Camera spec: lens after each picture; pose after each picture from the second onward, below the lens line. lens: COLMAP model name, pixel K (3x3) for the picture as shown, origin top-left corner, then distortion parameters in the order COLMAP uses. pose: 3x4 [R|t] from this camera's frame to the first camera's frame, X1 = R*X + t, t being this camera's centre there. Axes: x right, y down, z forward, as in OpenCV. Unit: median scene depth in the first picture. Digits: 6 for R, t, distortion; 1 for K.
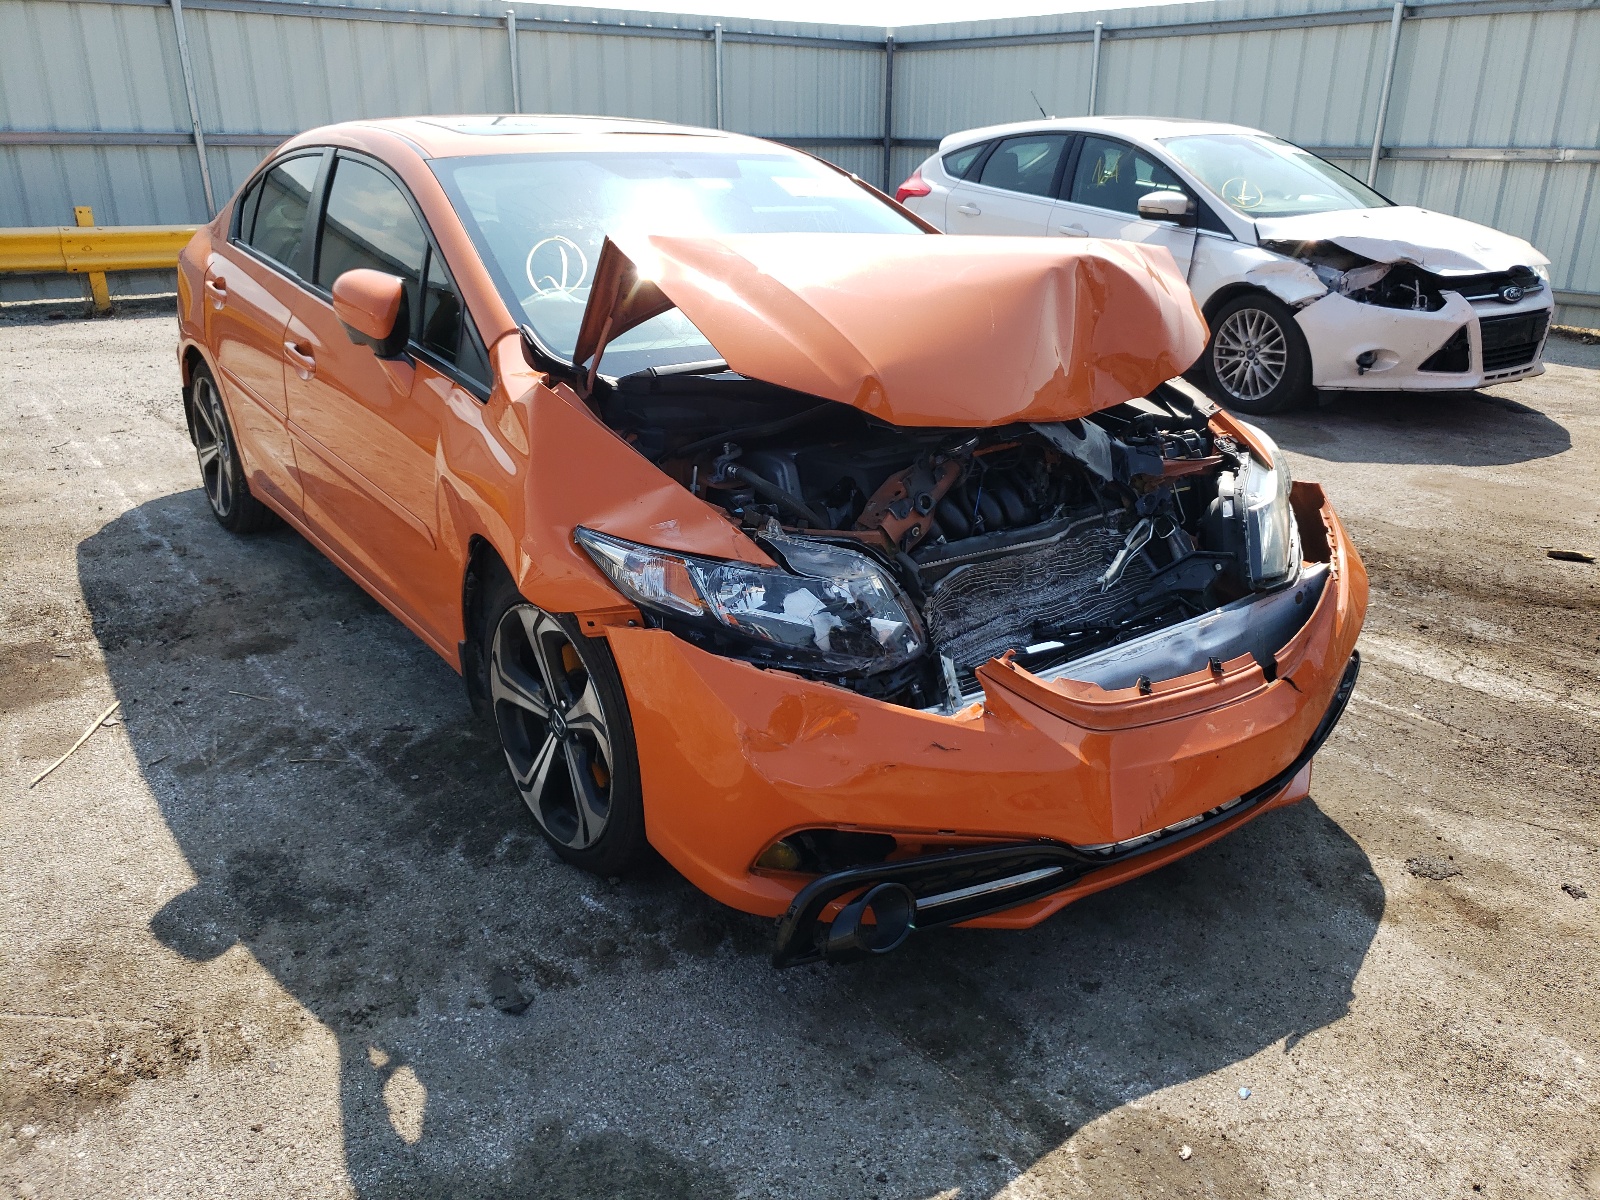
lens RADIAL K [[1218.7, 0, 806.7], [0, 1218.7, 652.9], [0, 0, 1]] dist [0.005792, 0.002082]
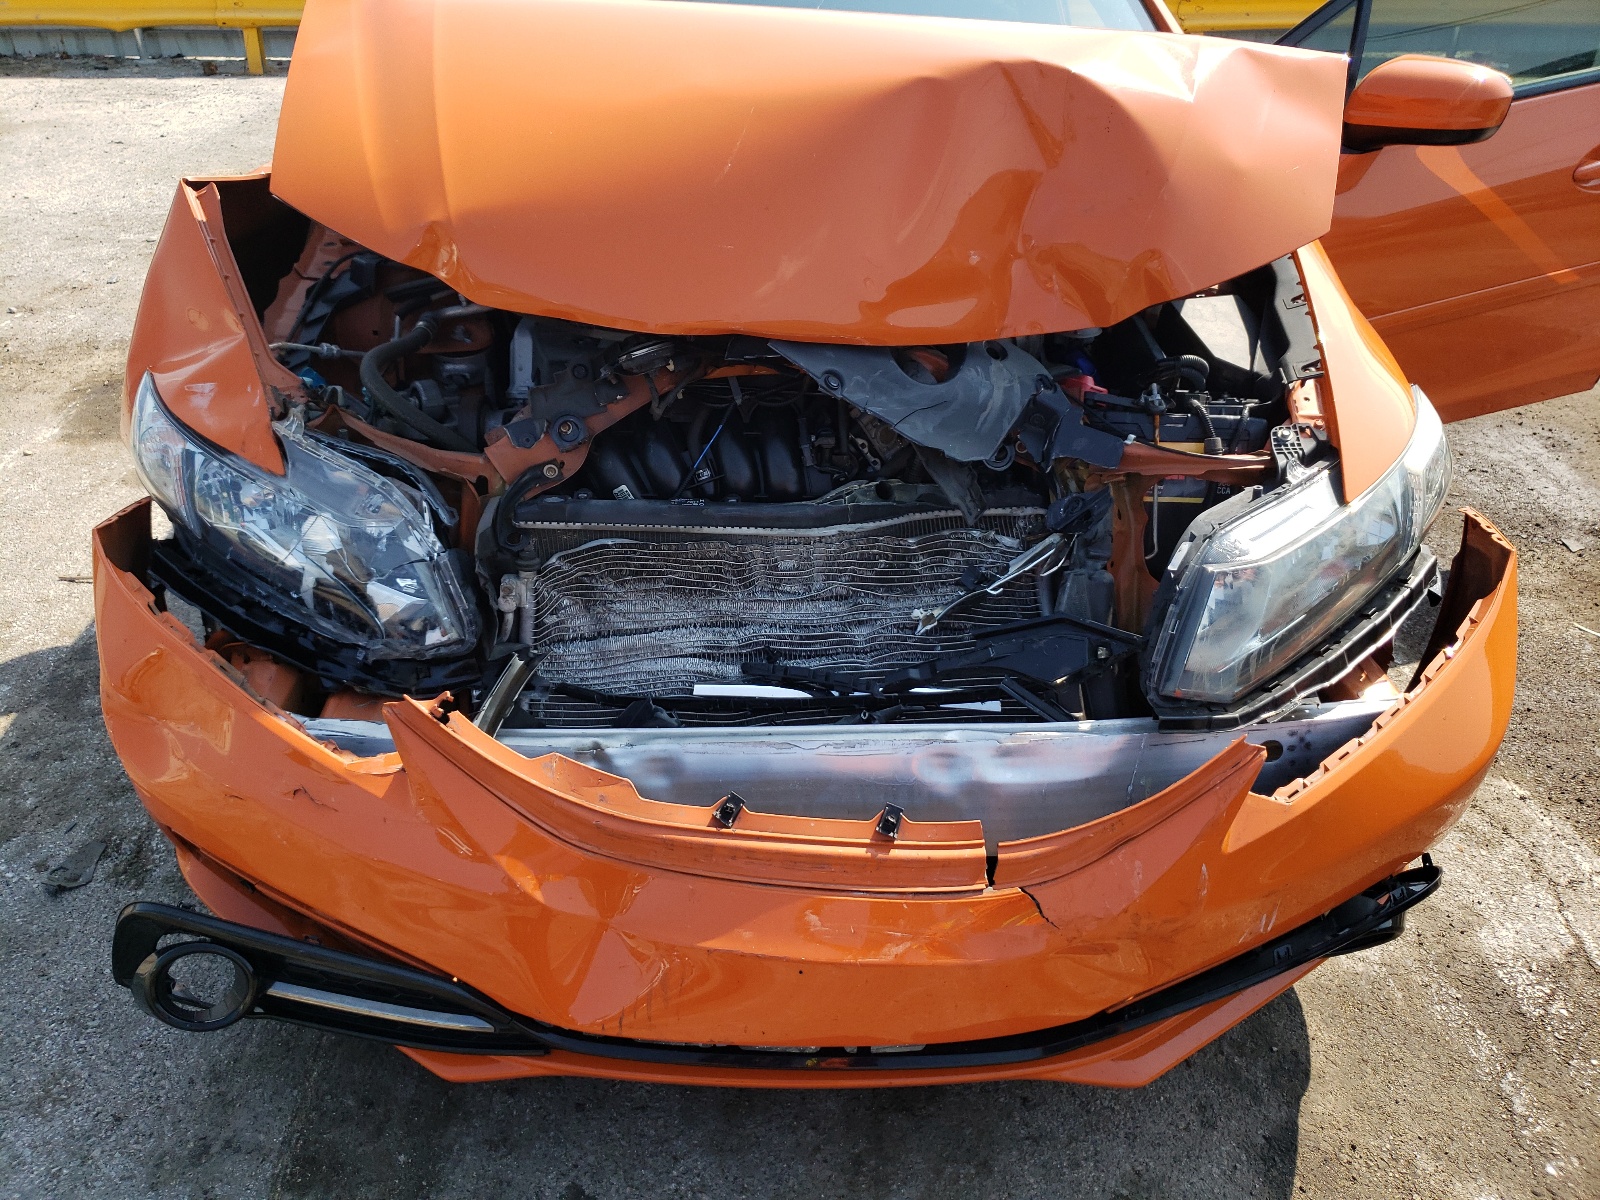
lens RADIAL K [[1232.8, 0, 771.4], [0, 1232.8, 597.3], [0, 0, 1]] dist [0.003049, 0.006748]
pose [[0.815117, 0.279017, -0.507675, 0.542279], [-0.220608, 0.959840, 0.173320, -0.174809], [0.535645, -0.029279, 0.843935, 0.472607]]
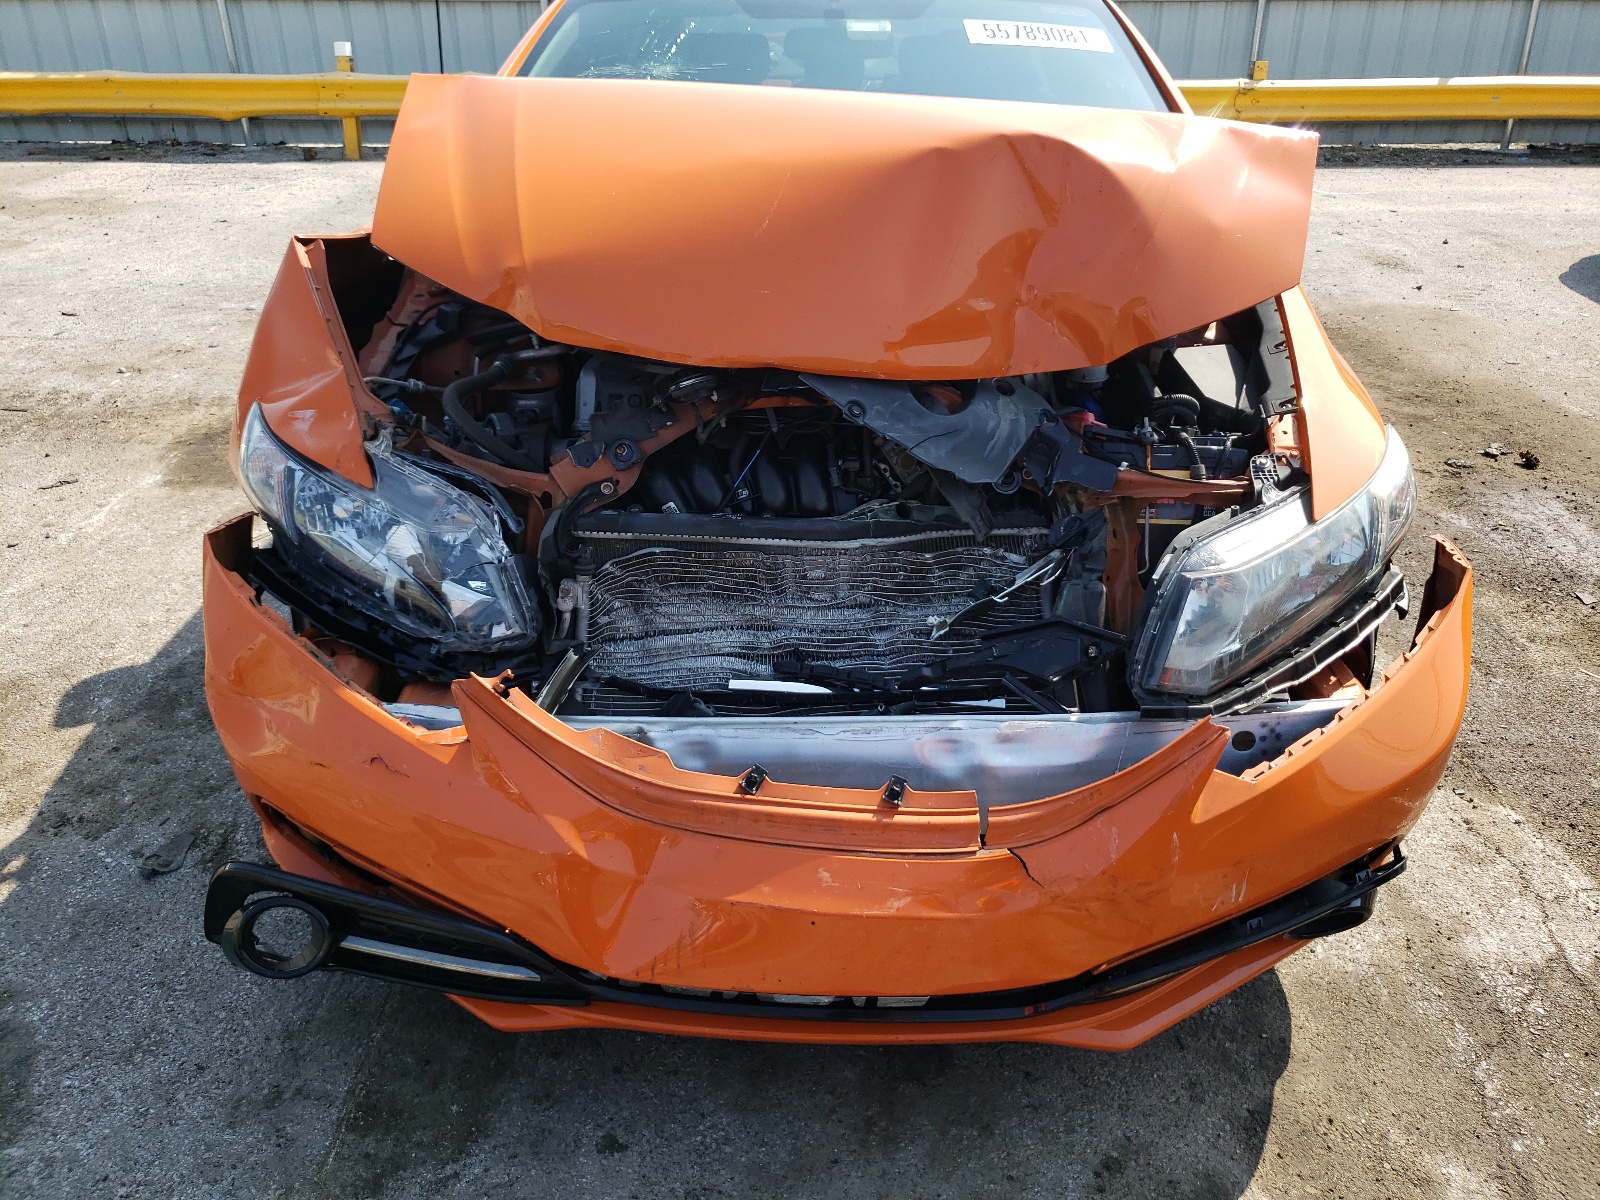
lens RADIAL K [[1226.4, 0, 800.0], [0, 1226.4, 600.0], [0, 0, 1]] dist [0.024425, -0.034297]
pose [[0.793579, 0.260929, -0.549680, 0.611733], [-0.232713, 0.964858, 0.122040, -0.150999], [0.562207, 0.031069, 0.826413, 0.421774]]
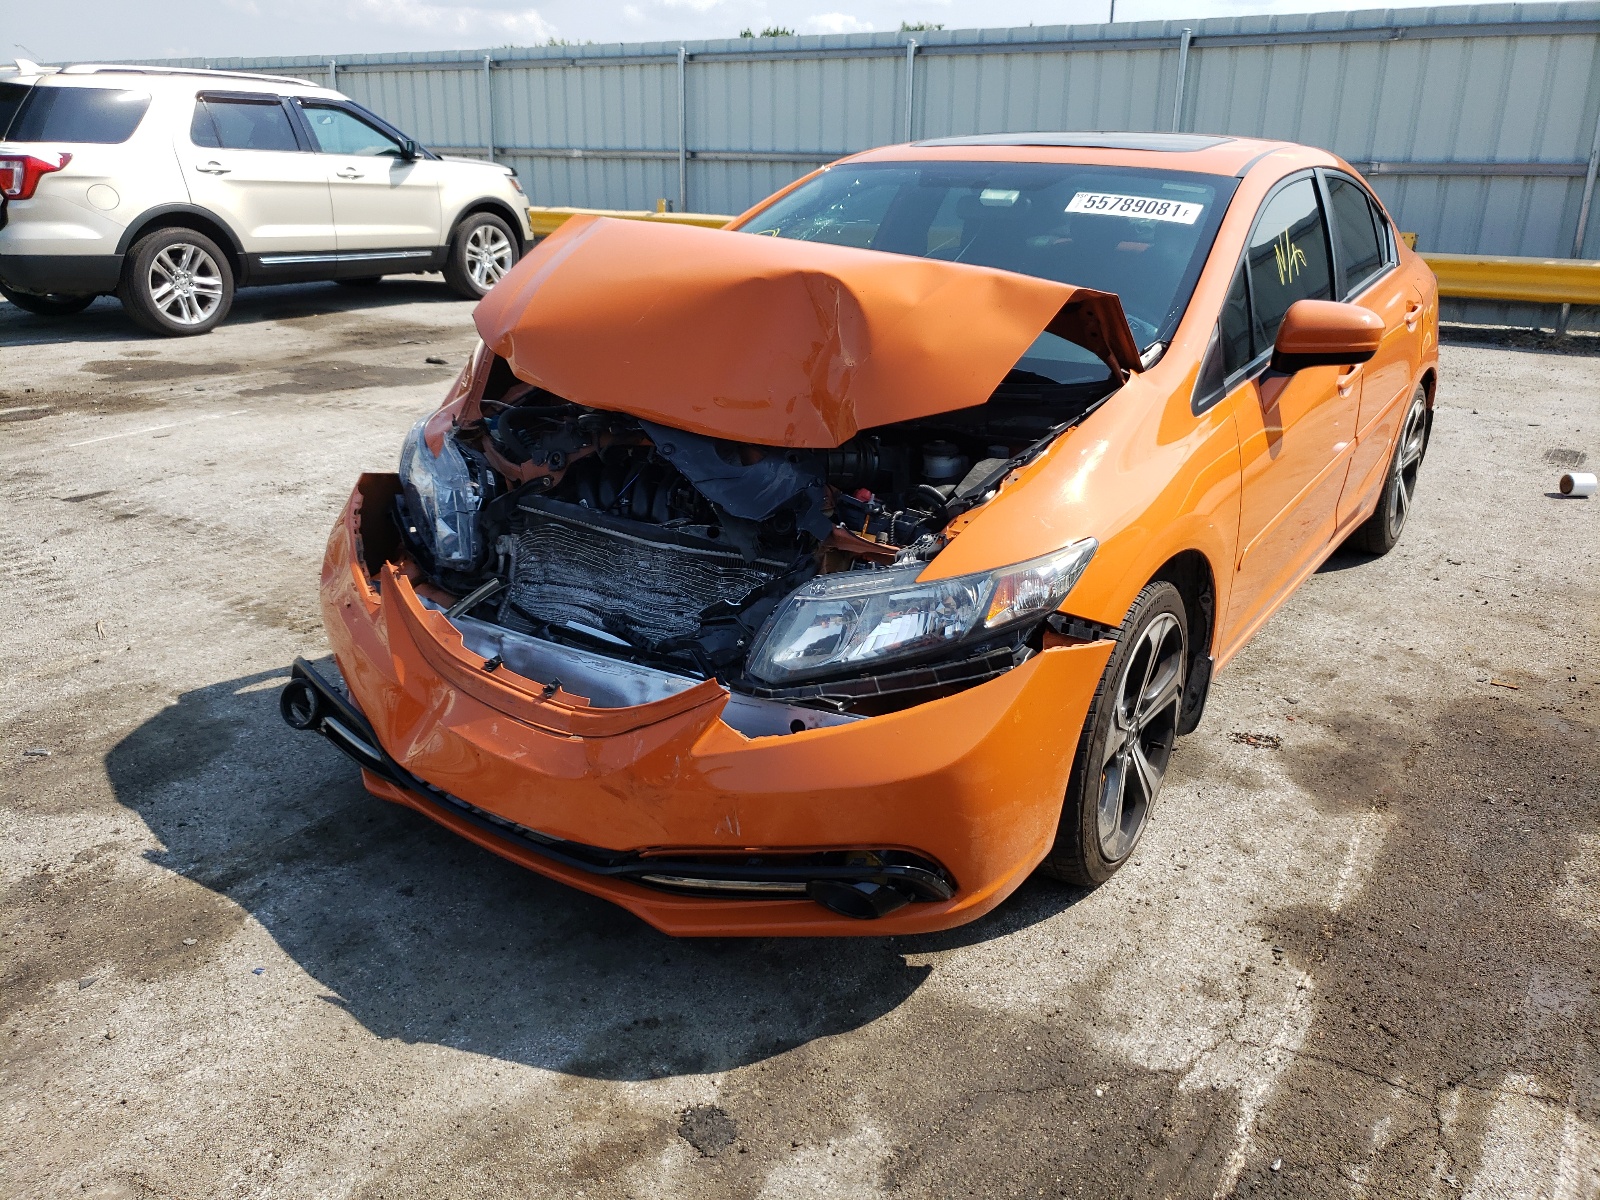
lens RADIAL K [[1232.8, 0, 771.4], [0, 1232.8, 597.3], [0, 0, 1]] dist [0.003049, 0.006748]
pose [[0.320585, 0.317372, -0.892468, 1.201900], [-0.377330, 0.907002, 0.187000, -0.292572], [0.868820, 0.276806, 0.410525, 0.715886]]
